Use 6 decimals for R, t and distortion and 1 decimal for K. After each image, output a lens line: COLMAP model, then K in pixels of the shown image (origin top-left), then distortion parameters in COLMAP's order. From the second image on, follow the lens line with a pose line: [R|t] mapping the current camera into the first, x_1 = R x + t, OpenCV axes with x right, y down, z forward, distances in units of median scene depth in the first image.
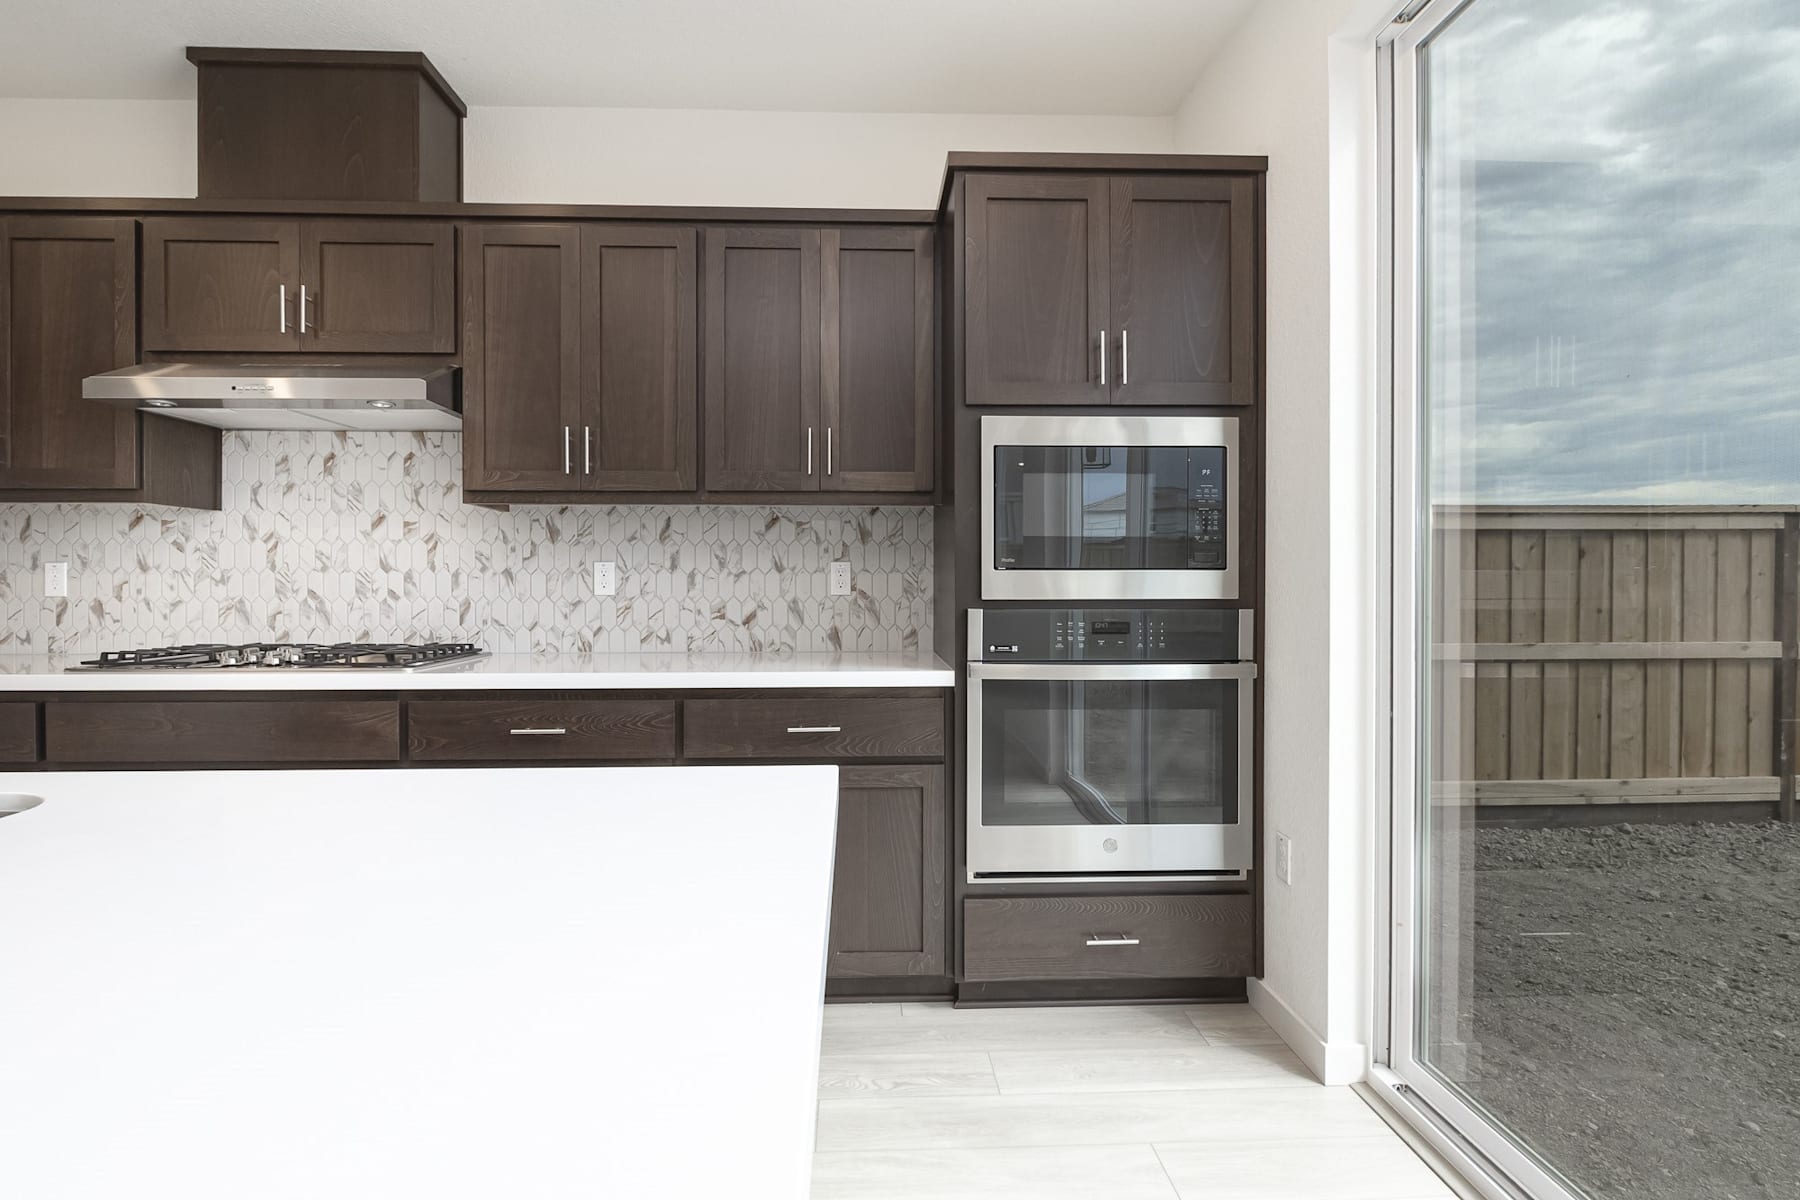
lens RADIAL K [[799.0, 0, 900.0], [0, 799.0, 587.8], [0, 0, 1]] dist [-0.001895, -0.000149]
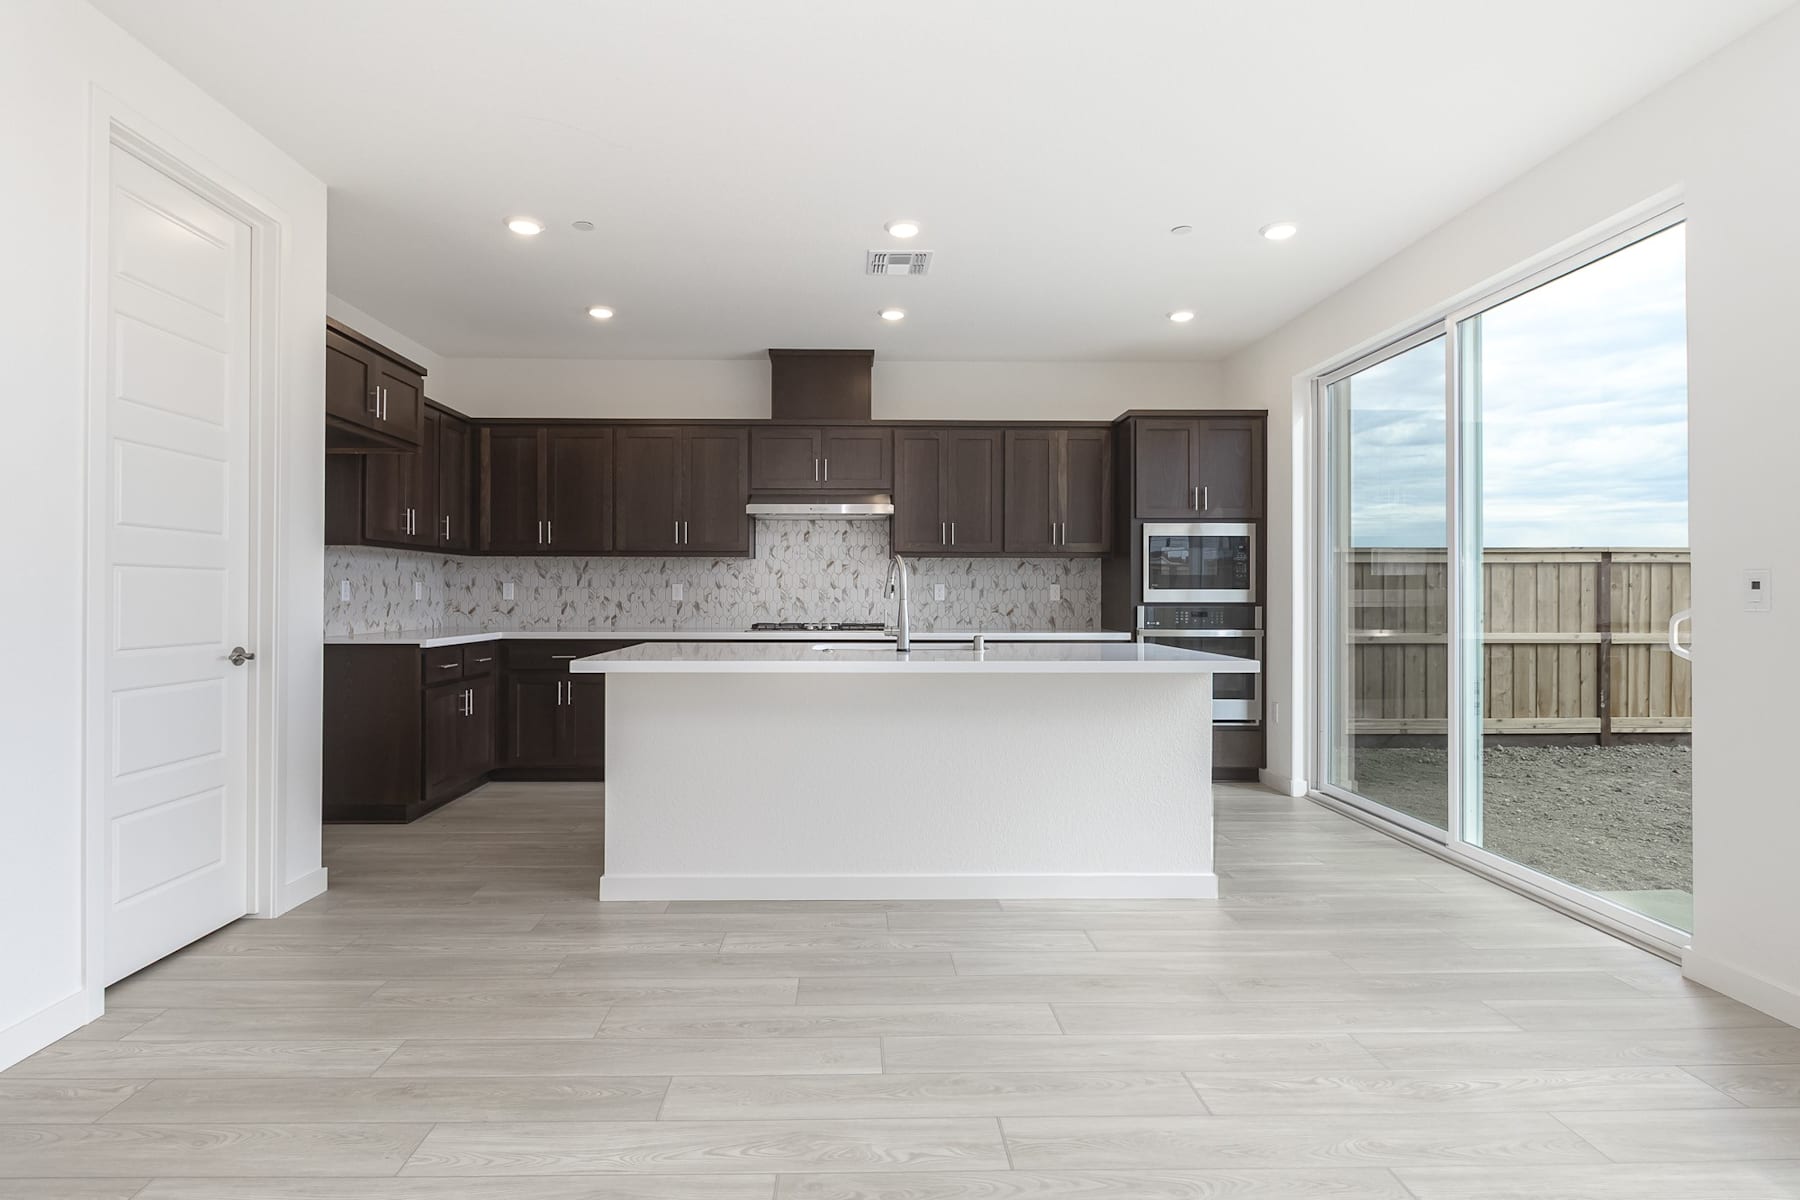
lens RADIAL K [[850.8, 0, 864.1], [0, 850.8, 592.1], [0, 0, 1]] dist [0.002357, 0.000914]
pose [[0.999642, 0.002218, -0.026668, -0.510282], [-0.002432, 0.999965, -0.008002, 0.005942], [0.026650, 0.008064, 0.999612, -1.187555]]
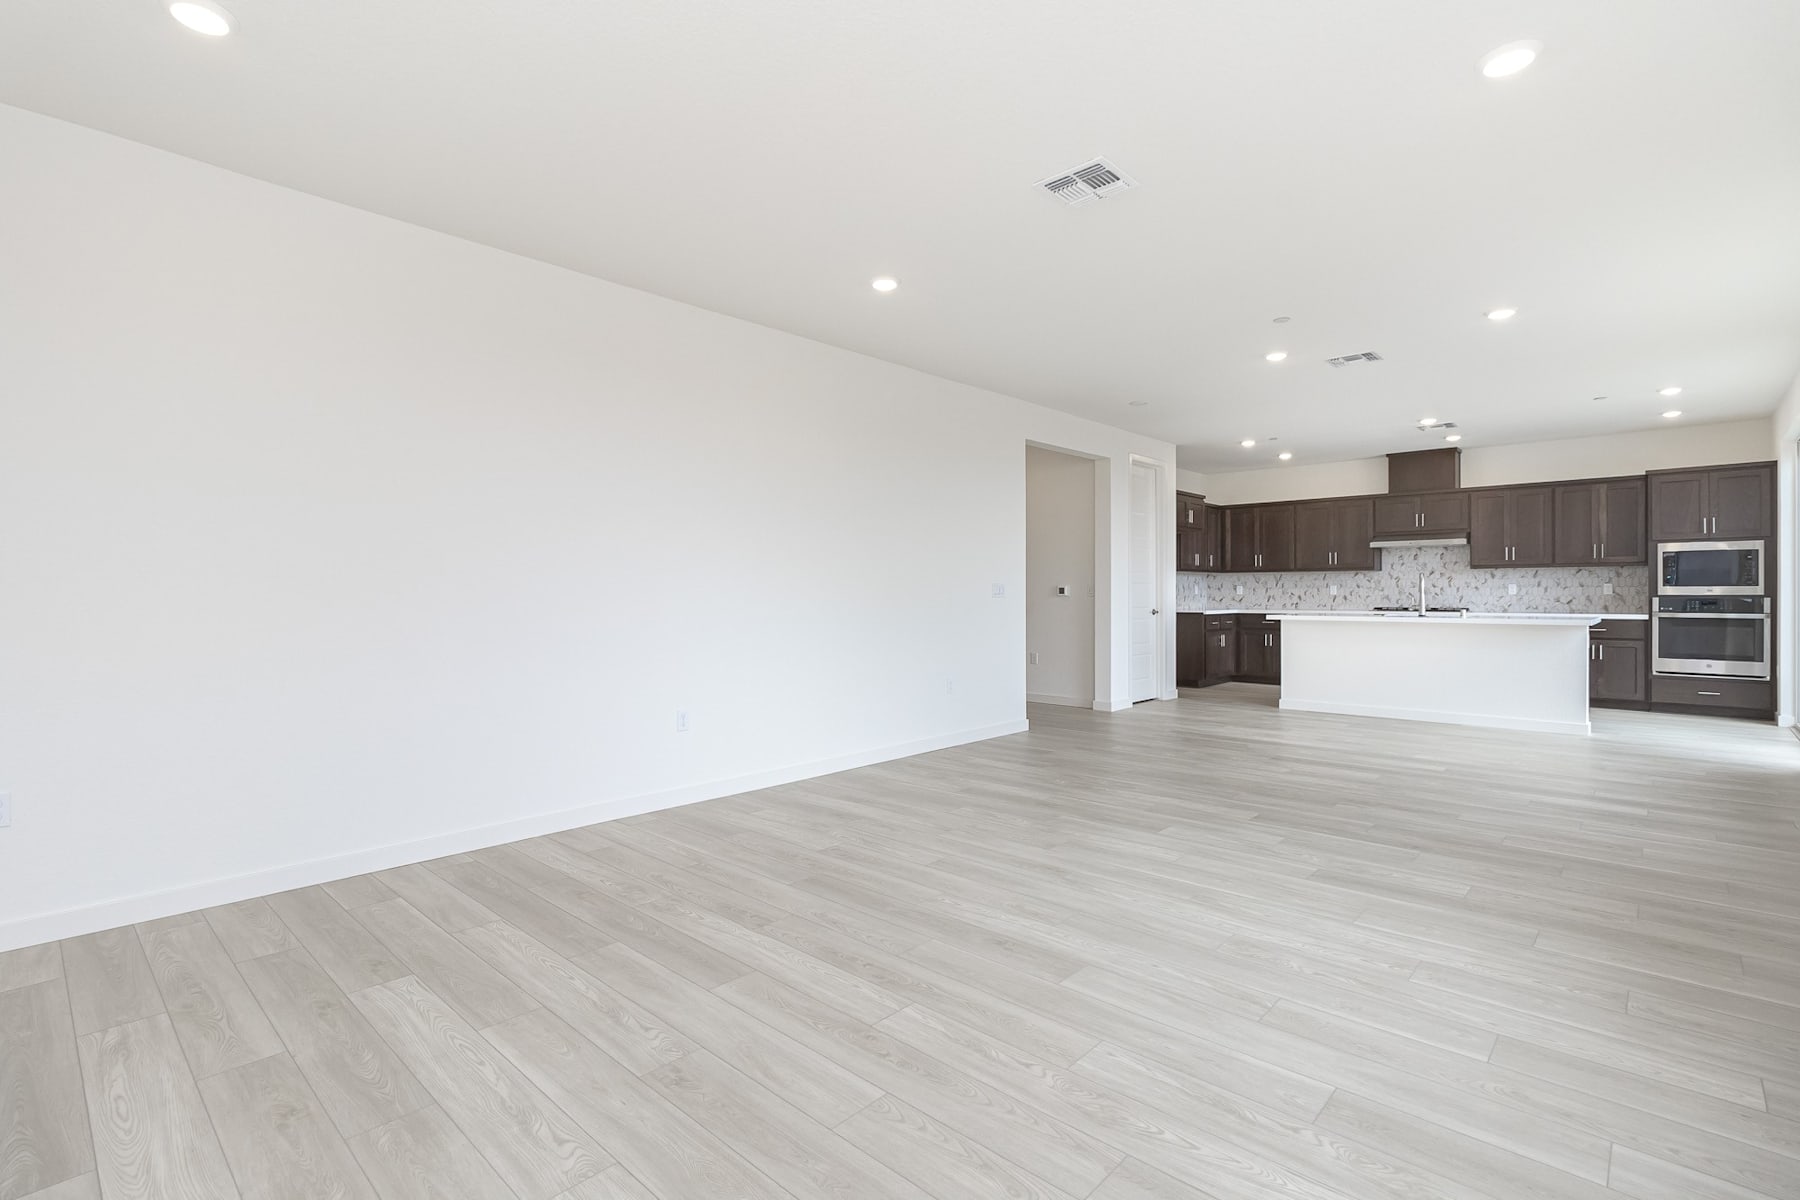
lens RADIAL K [[850.8, 0, 864.1], [0, 850.8, 592.1], [0, 0, 1]] dist [0.002357, 0.000914]
pose [[0.681833, -0.001236, -0.731507, 0.377702], [-0.002420, 0.999989, -0.003945, 0.020660], [0.731504, 0.004460, 0.681822, -3.360365]]
